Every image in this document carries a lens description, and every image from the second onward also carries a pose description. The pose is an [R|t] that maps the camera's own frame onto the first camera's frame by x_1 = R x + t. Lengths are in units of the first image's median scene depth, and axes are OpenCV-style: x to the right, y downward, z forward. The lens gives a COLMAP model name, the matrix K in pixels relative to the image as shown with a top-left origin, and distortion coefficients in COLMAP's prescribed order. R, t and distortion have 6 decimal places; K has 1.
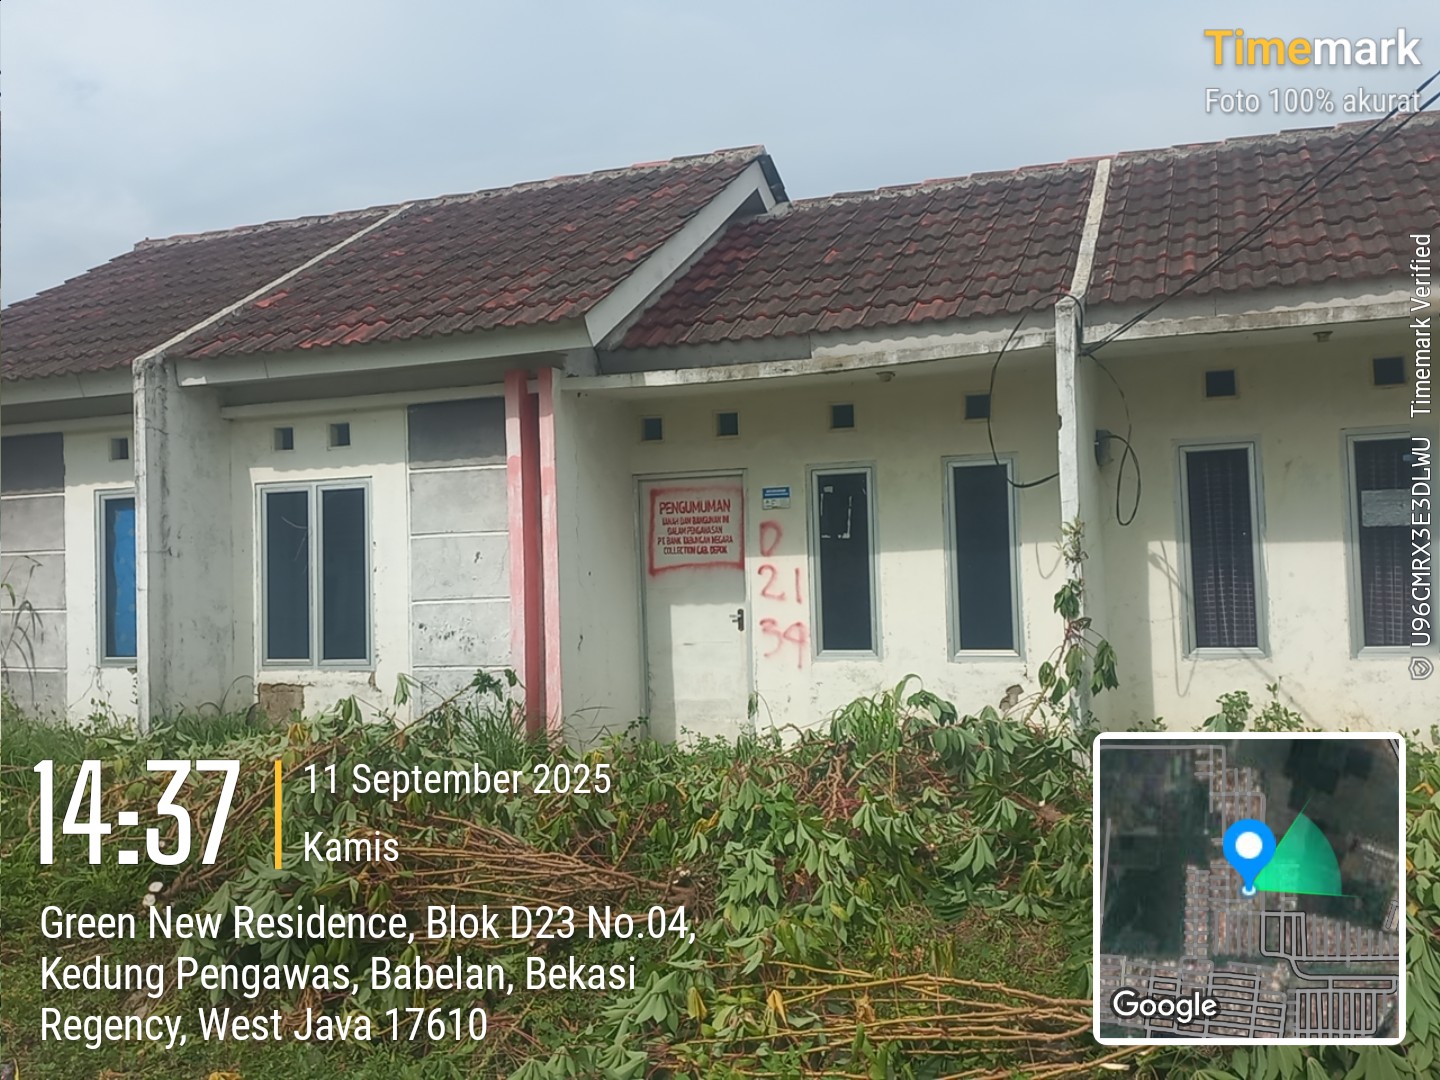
lens RADIAL K [[1286.5, 0, 720.0], [0, 1286.5, 540.0], [0, 0, 1]] dist [0.100834, -0.177308]
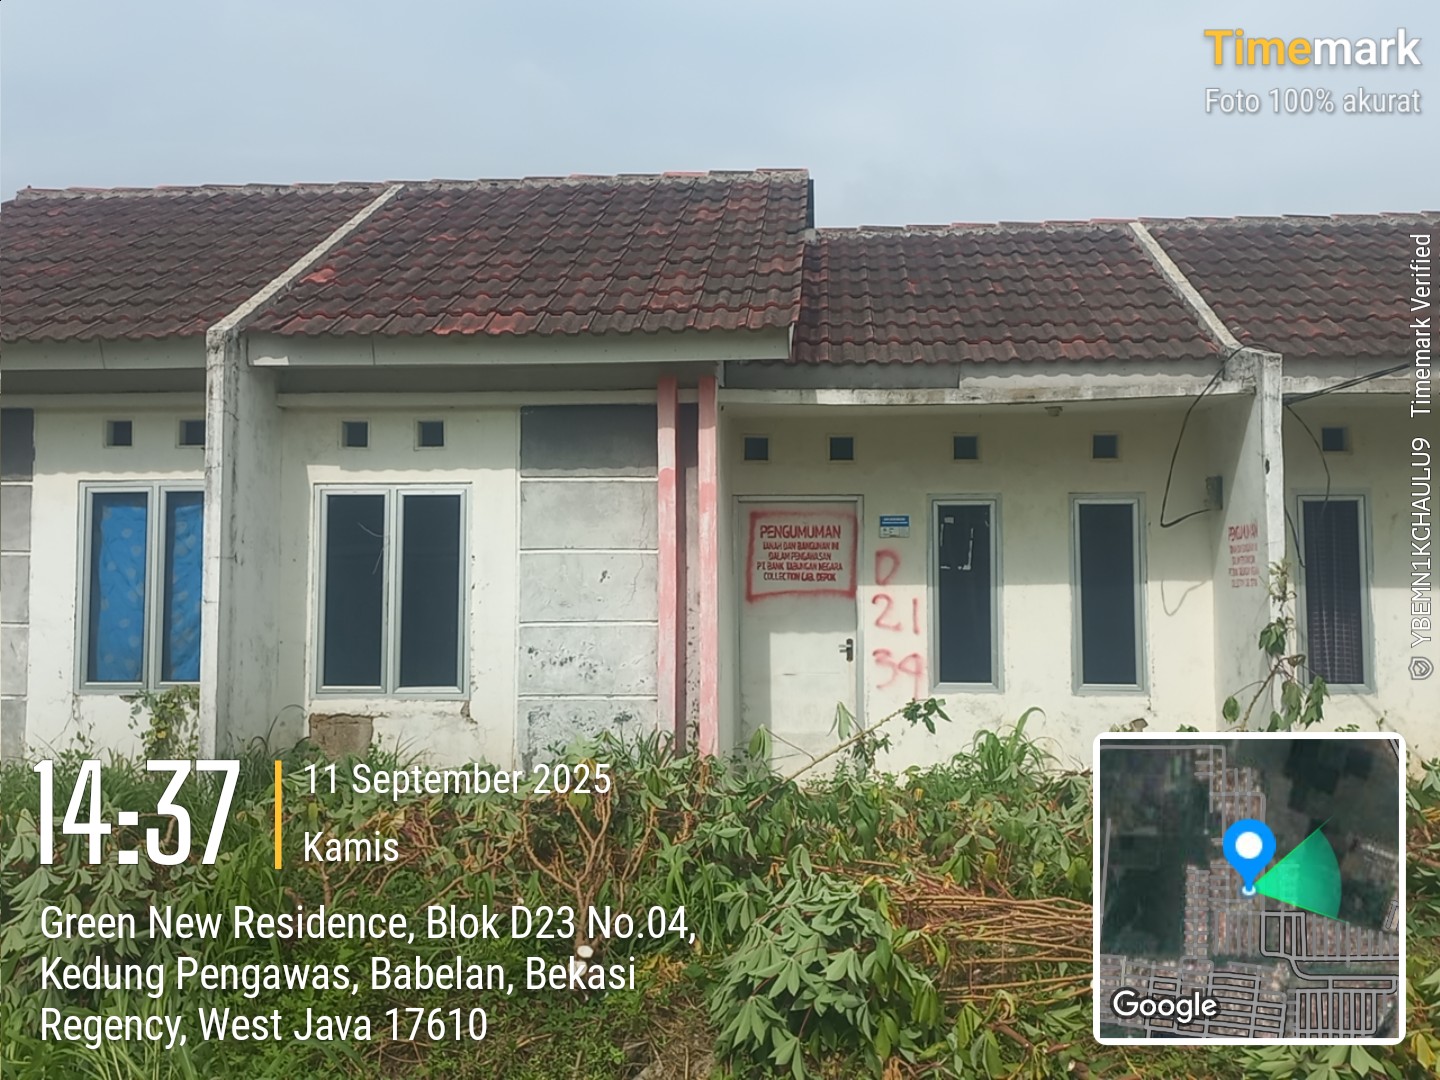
lens RADIAL K [[1286.5, 0, 720.0], [0, 1286.5, 540.0], [0, 0, 1]] dist [0.100834, -0.177308]
pose [[0.956972, 0.041721, 0.287167, -0.364643], [-0.034288, 0.998935, -0.030867, 0.012608], [-0.288149, 0.019692, 0.957383, 0.095995]]
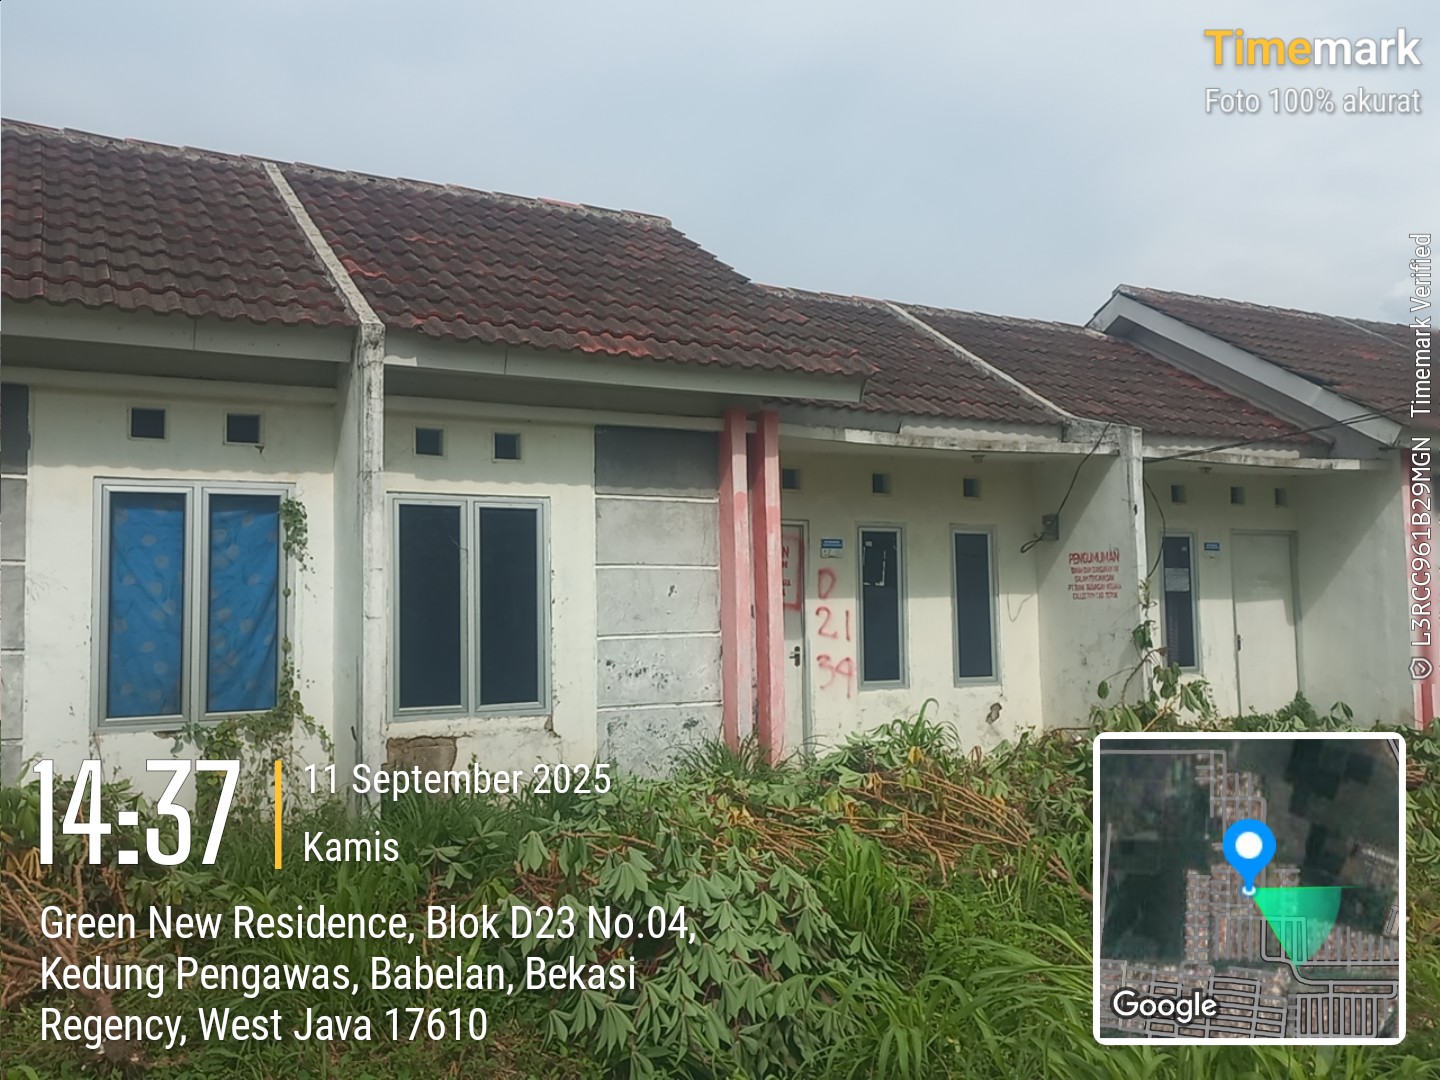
lens RADIAL K [[1286.5, 0, 720.0], [0, 1286.5, 540.0], [0, 0, 1]] dist [0.100834, -0.177308]
pose [[0.650338, 0.064989, 0.756860, -0.880086], [-0.024166, 0.997599, -0.064896, 0.036317], [-0.759260, 0.023914, 0.650348, 0.333123]]
